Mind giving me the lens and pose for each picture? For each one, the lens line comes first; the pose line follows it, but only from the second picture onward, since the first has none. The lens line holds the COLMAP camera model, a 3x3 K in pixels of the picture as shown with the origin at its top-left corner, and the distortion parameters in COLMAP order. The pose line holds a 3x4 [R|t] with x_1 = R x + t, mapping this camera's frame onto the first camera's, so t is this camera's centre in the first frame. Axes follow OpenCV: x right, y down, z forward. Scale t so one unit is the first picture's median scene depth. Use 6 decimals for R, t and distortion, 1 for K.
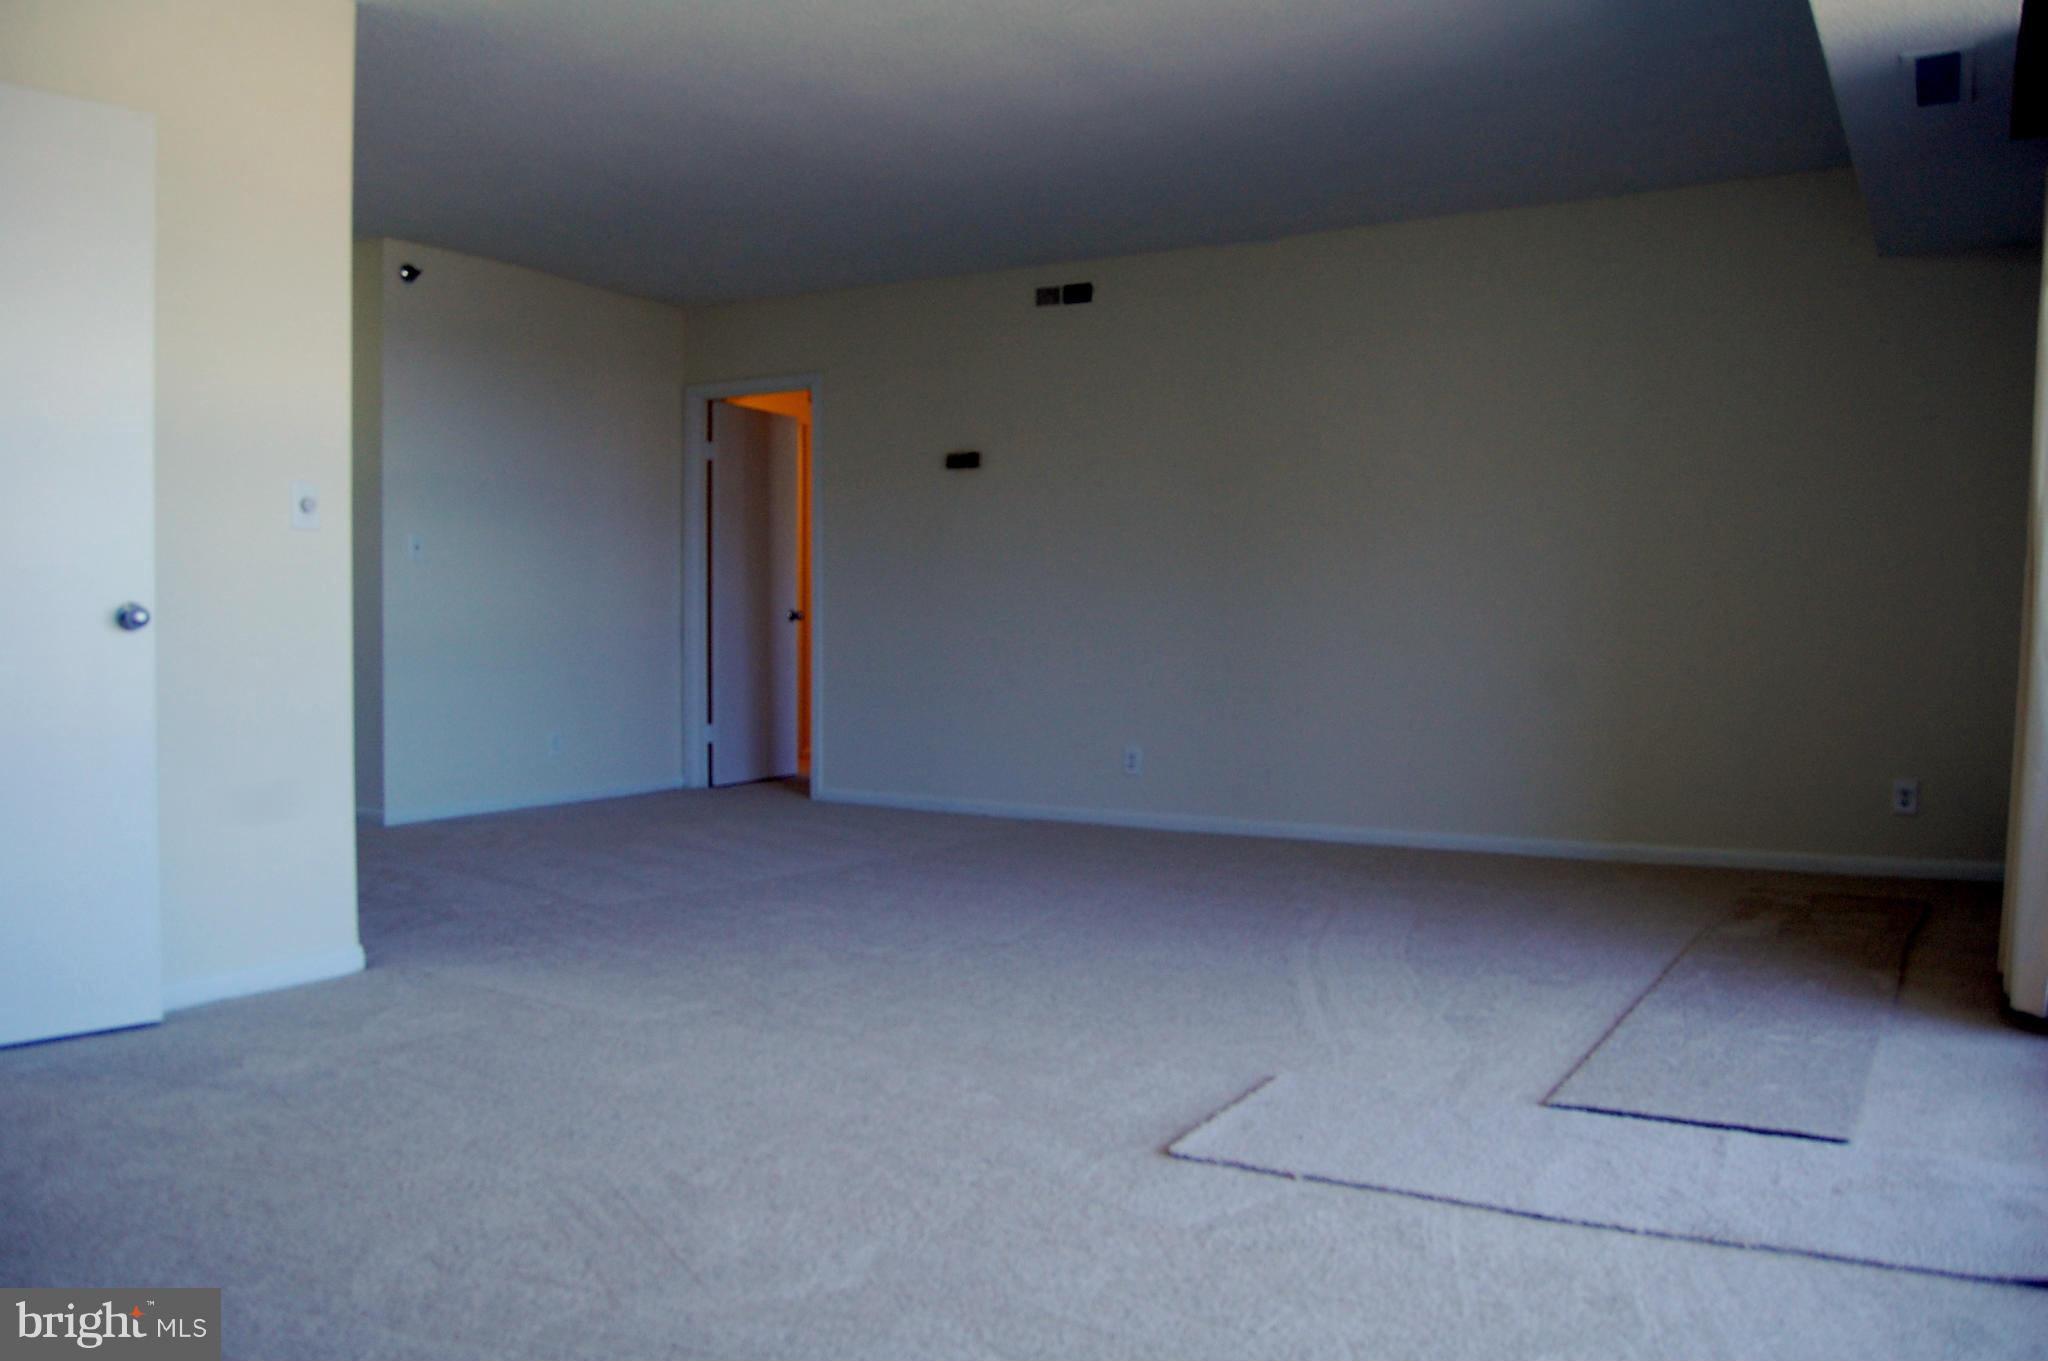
lens RADIAL K [[1609.4, 0, 1043.3], [0, 1609.4, 678.9], [0, 0, 1]] dist [-0.095083, 0.039321]
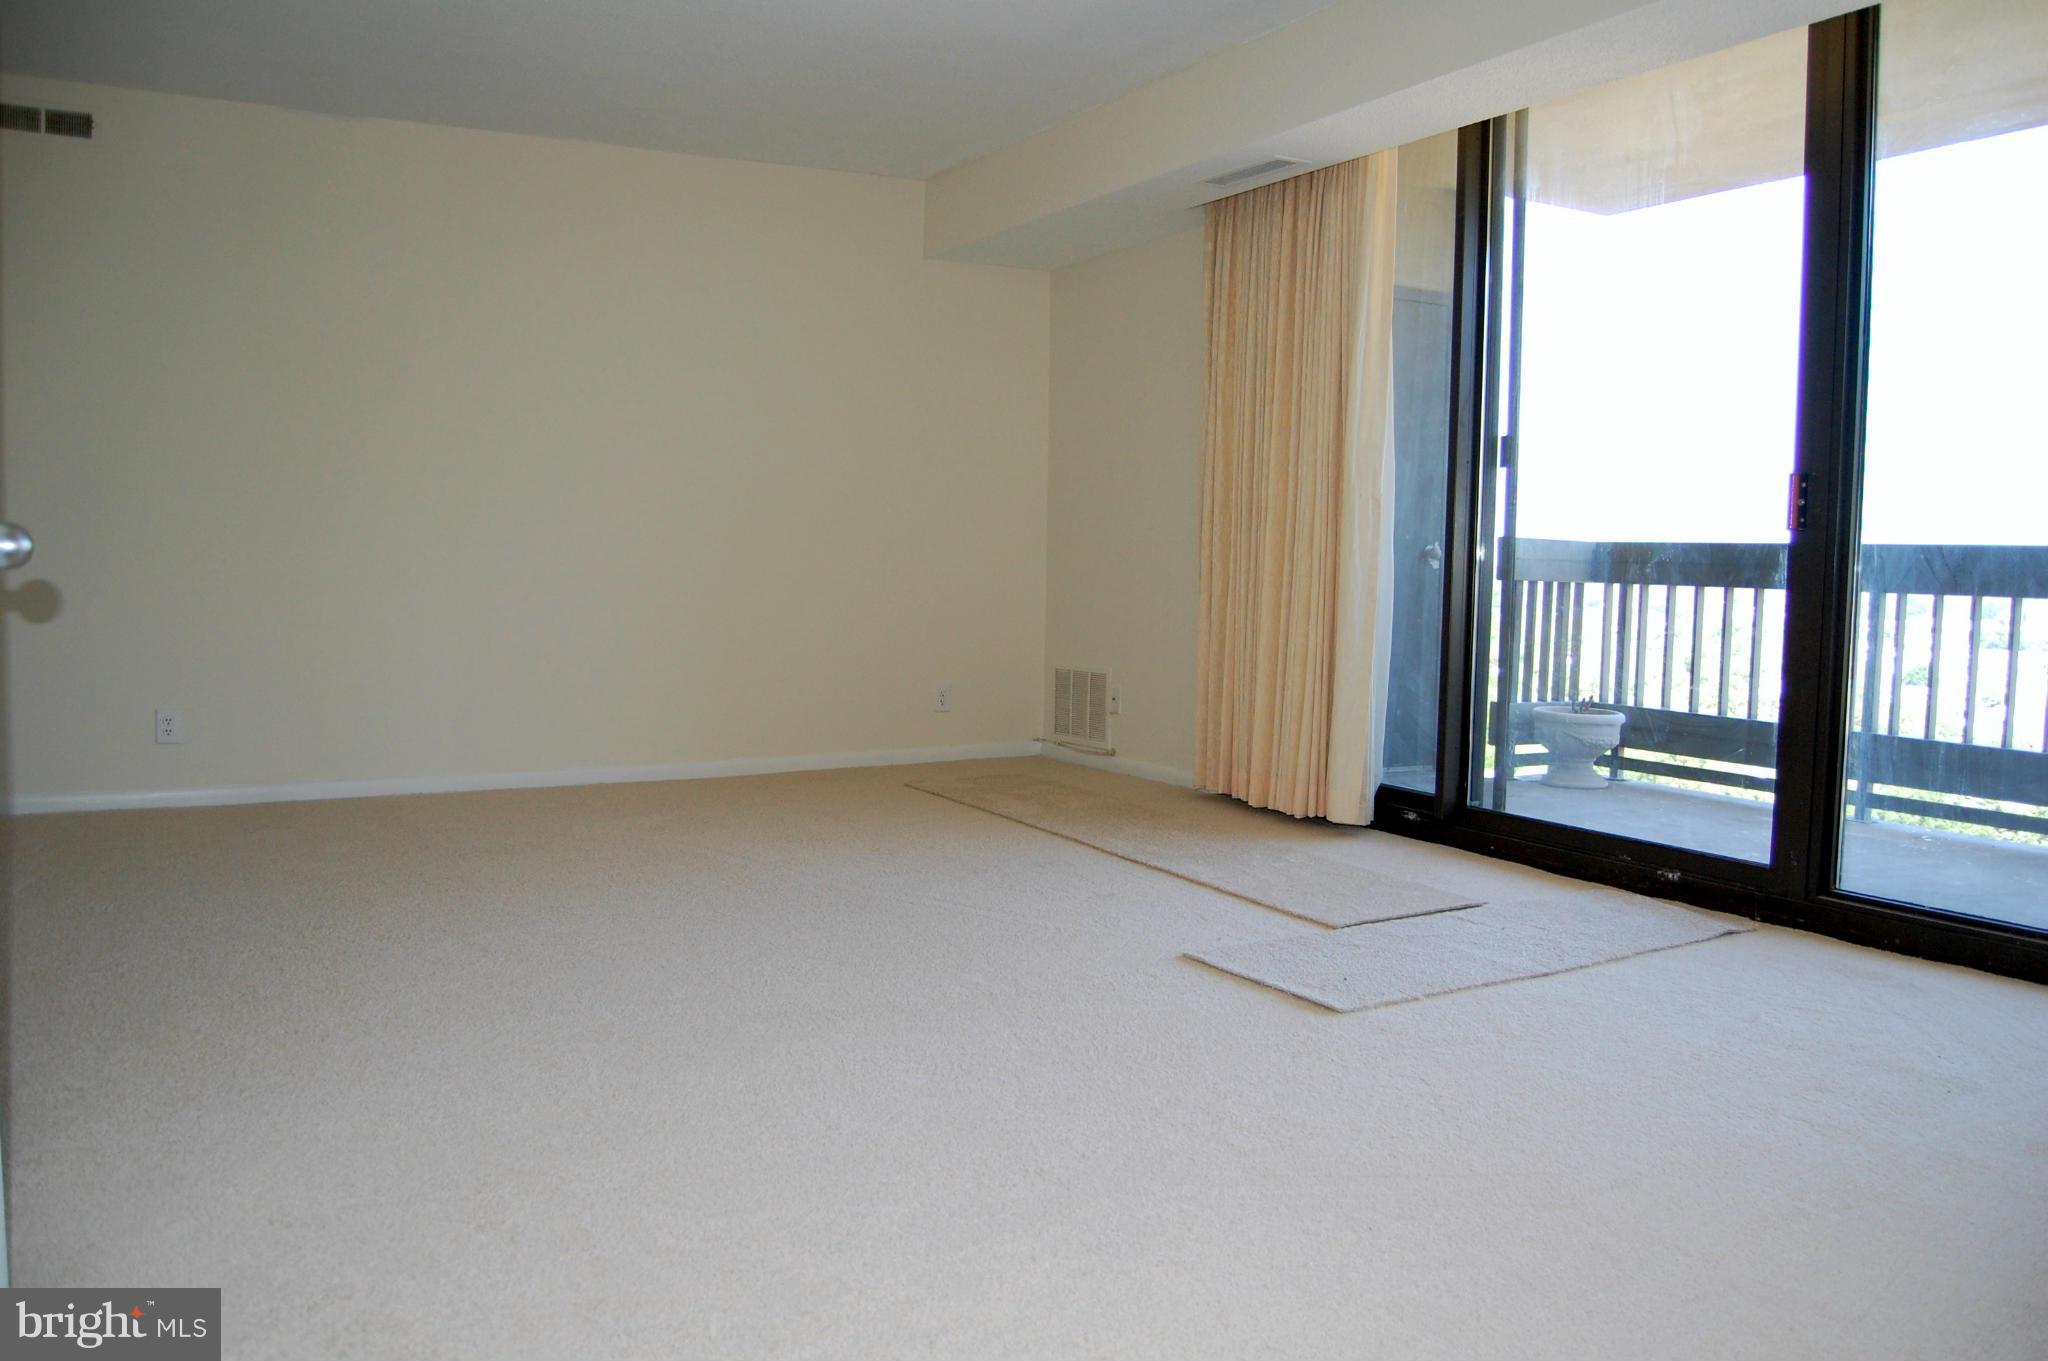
lens RADIAL K [[1609.4, 0, 1043.3], [0, 1609.4, 678.9], [0, 0, 1]] dist [-0.095083, 0.039321]
pose [[0.507351, -0.064961, 0.859288, -0.444274], [0.021536, 0.997799, 0.062717, -0.013836], [-0.861471, -0.013314, 0.507633, 0.247310]]
